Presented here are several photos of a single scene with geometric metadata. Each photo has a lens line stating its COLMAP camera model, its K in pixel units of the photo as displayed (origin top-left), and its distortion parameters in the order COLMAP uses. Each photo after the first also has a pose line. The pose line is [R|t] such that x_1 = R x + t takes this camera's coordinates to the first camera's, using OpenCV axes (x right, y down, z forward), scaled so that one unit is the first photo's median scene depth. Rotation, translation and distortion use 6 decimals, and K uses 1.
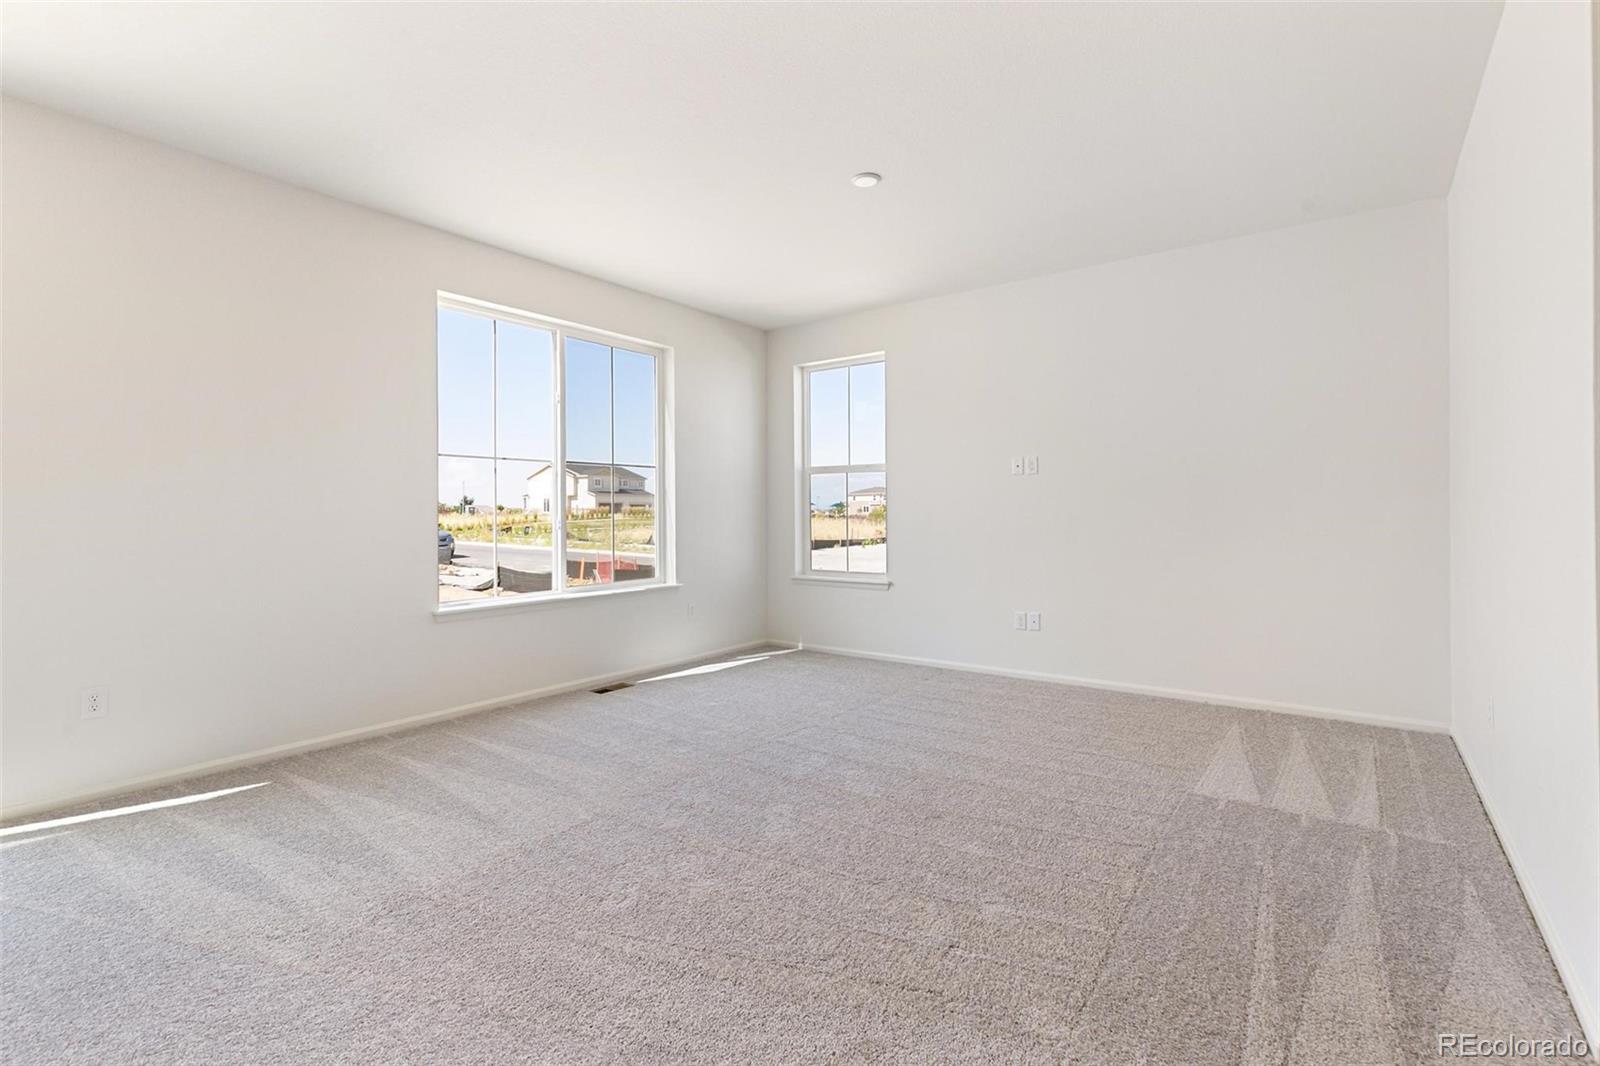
lens RADIAL K [[738.7, 0, 802.8], [0, 738.7, 513.9], [0, 0, 1]] dist [0.015190, -0.000346]
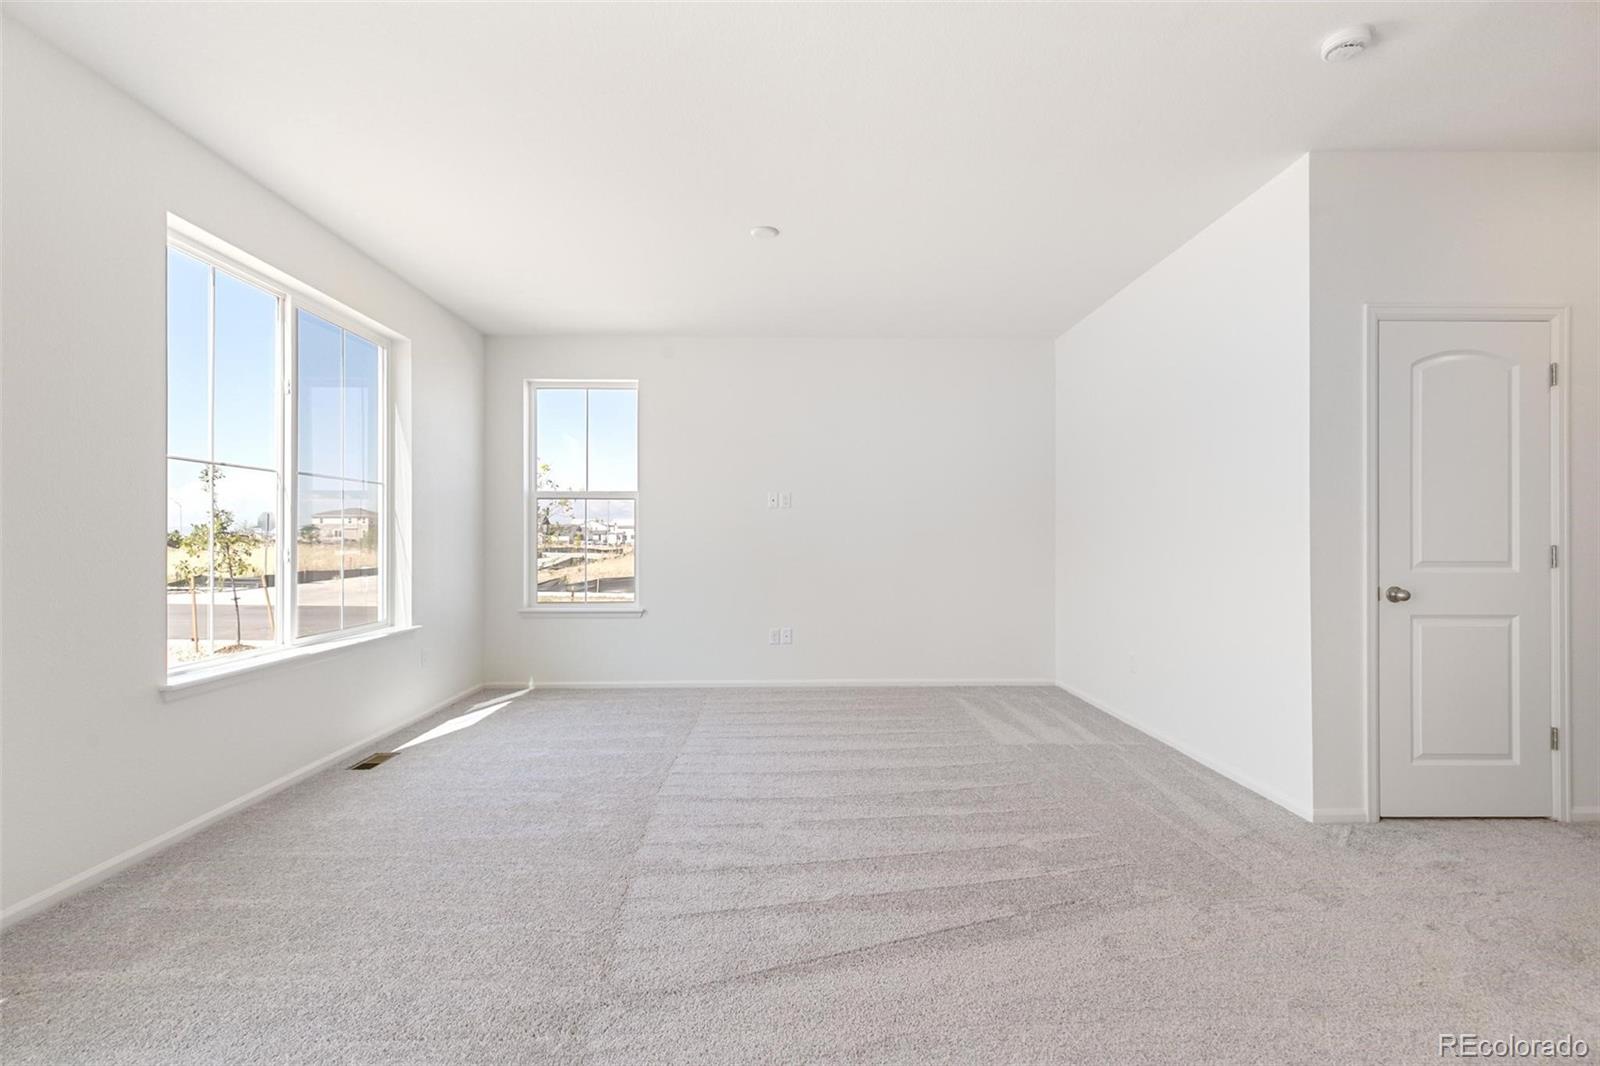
lens RADIAL K [[730.5, 0, 805.1], [0, 730.5, 540.1], [0, 0, 1]] dist [0.010660, -0.000912]
pose [[0.790647, 0.003153, 0.612264, -0.322985], [-0.003369, 0.999994, -0.000800, -0.002366], [-0.612262, -0.001430, 0.790653, 0.079056]]
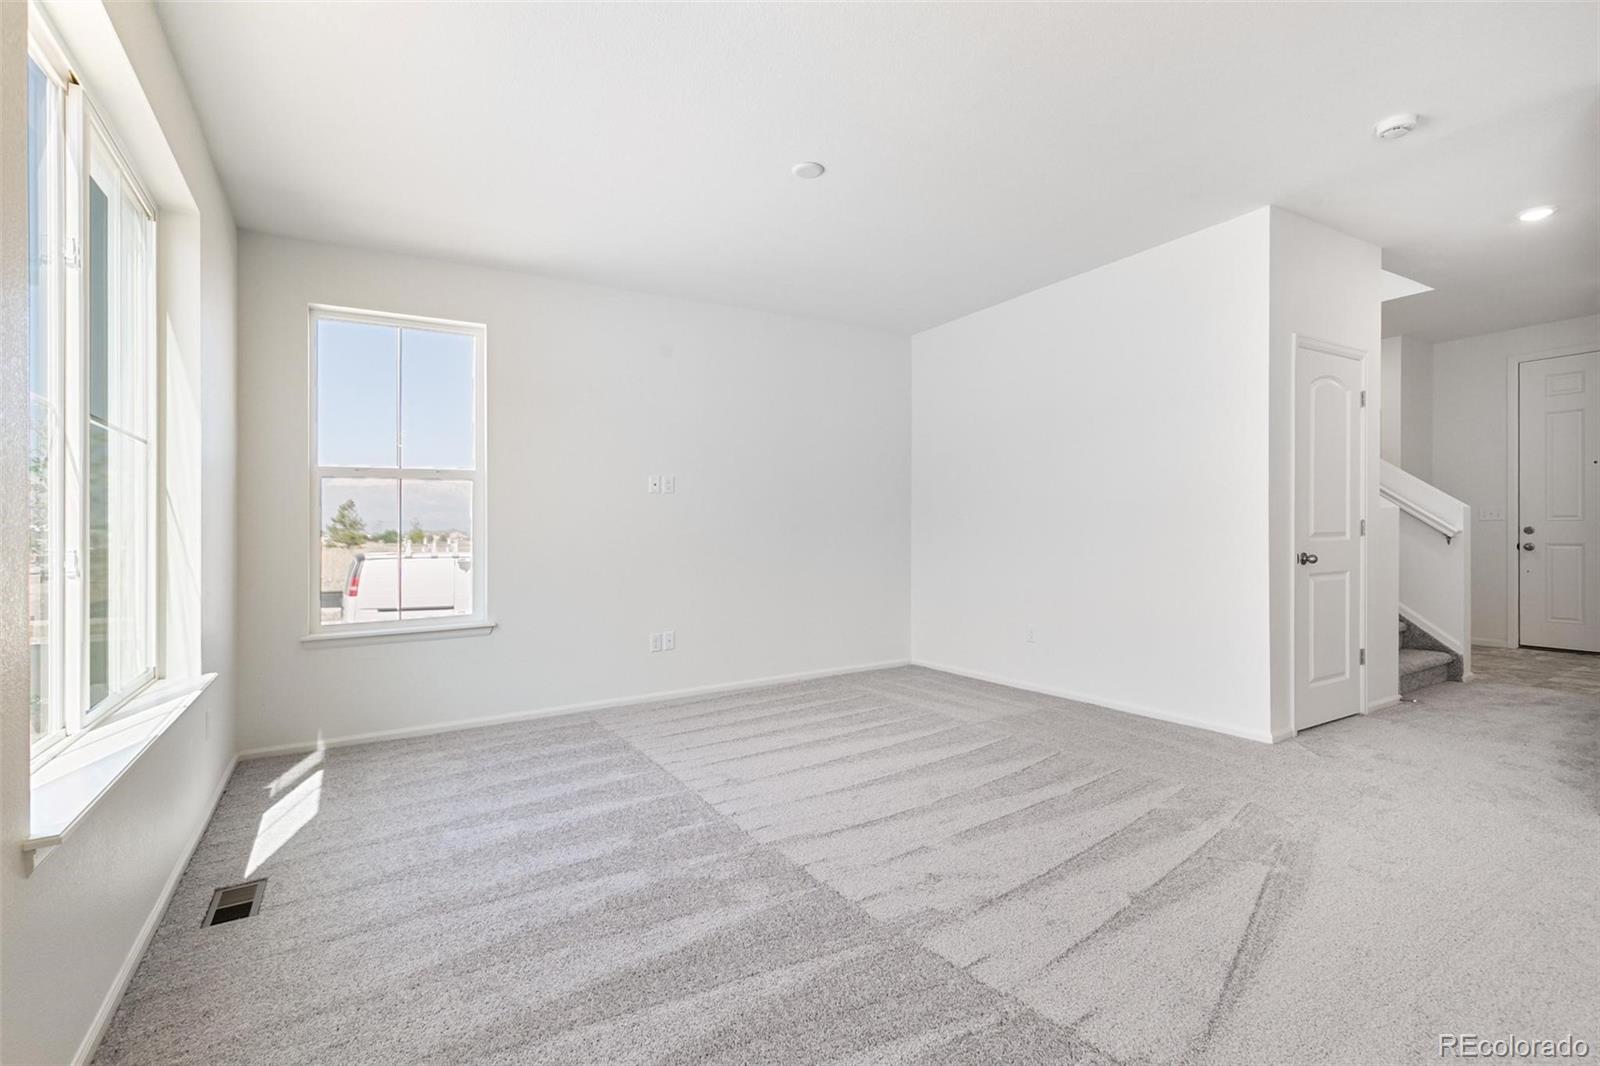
lens RADIAL K [[735.4, 0, 805.4], [0, 735.4, 533.4], [0, 0, 1]] dist [0.014839, -0.000160]
pose [[0.377750, -0.004992, 0.925894, -0.485035], [0.016758, 0.999859, -0.001446, 0.004393], [-0.925756, 0.016062, 0.377780, 0.411306]]
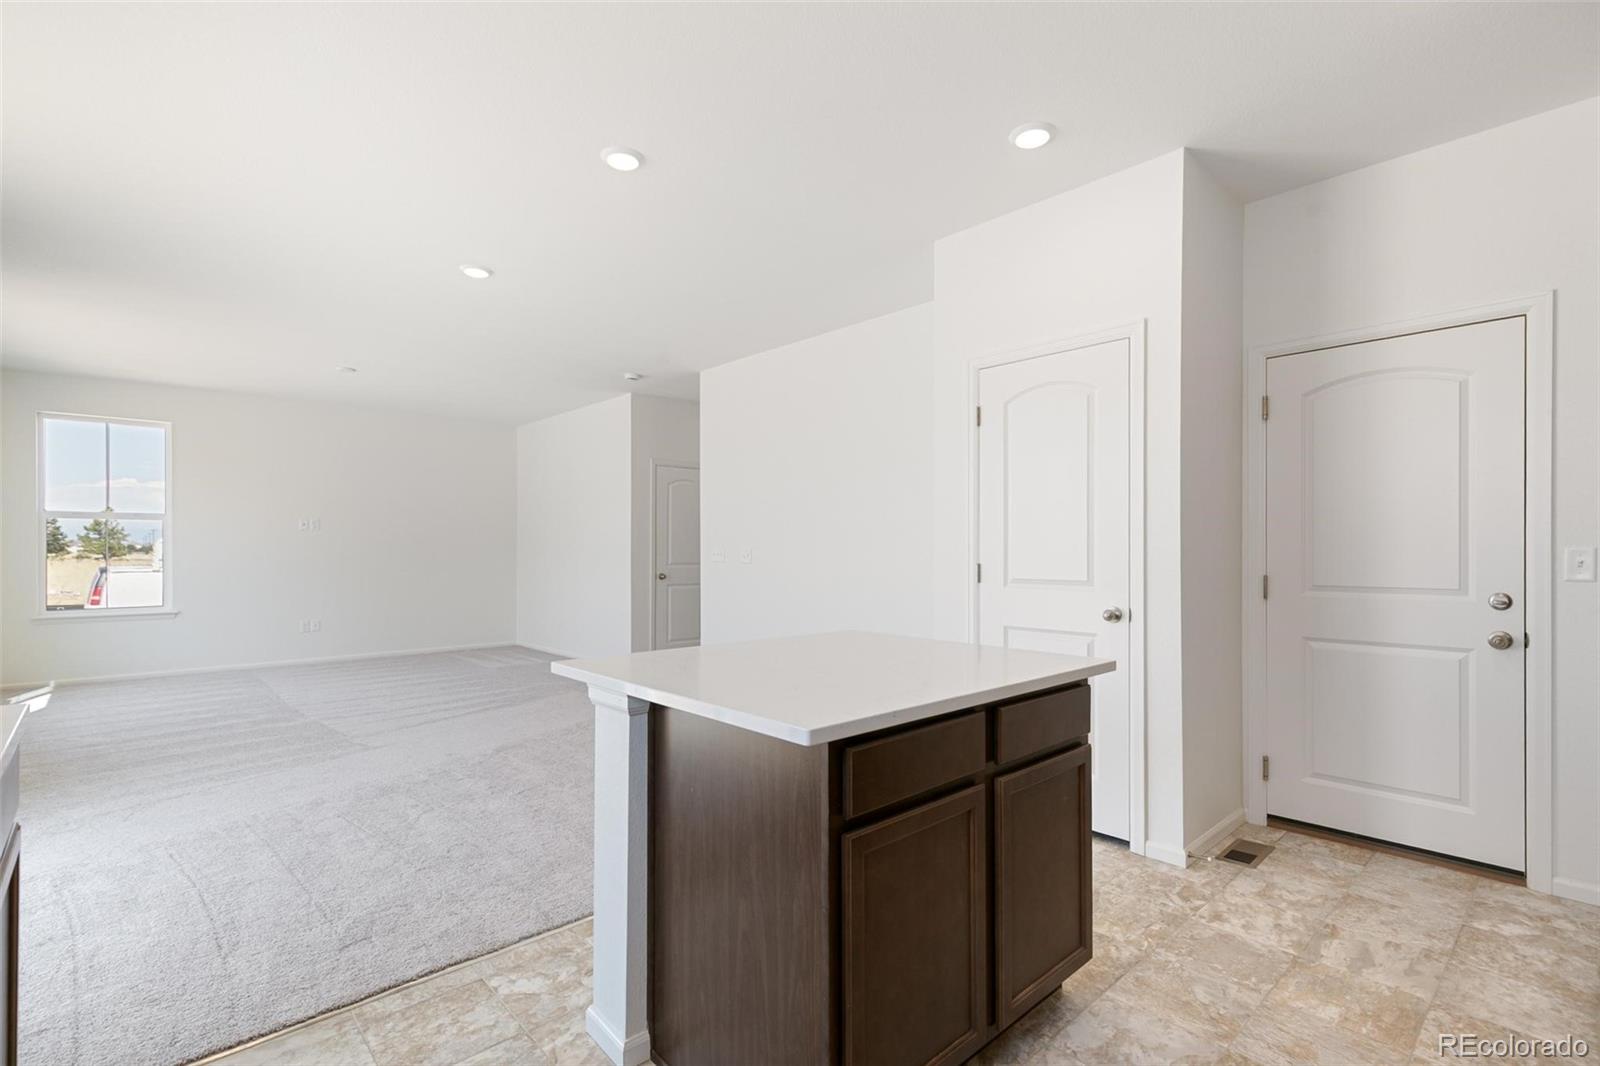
lens RADIAL K [[741.8, 0, 800.4], [0, 741.8, 545.0], [0, 0, 1]] dist [0.002090, -0.000258]
pose [[0.189669, 0.010411, 0.981793, -0.926905], [-0.000488, 0.999945, -0.010509, -0.006934], [-0.981848, 0.001514, 0.189663, -0.265206]]
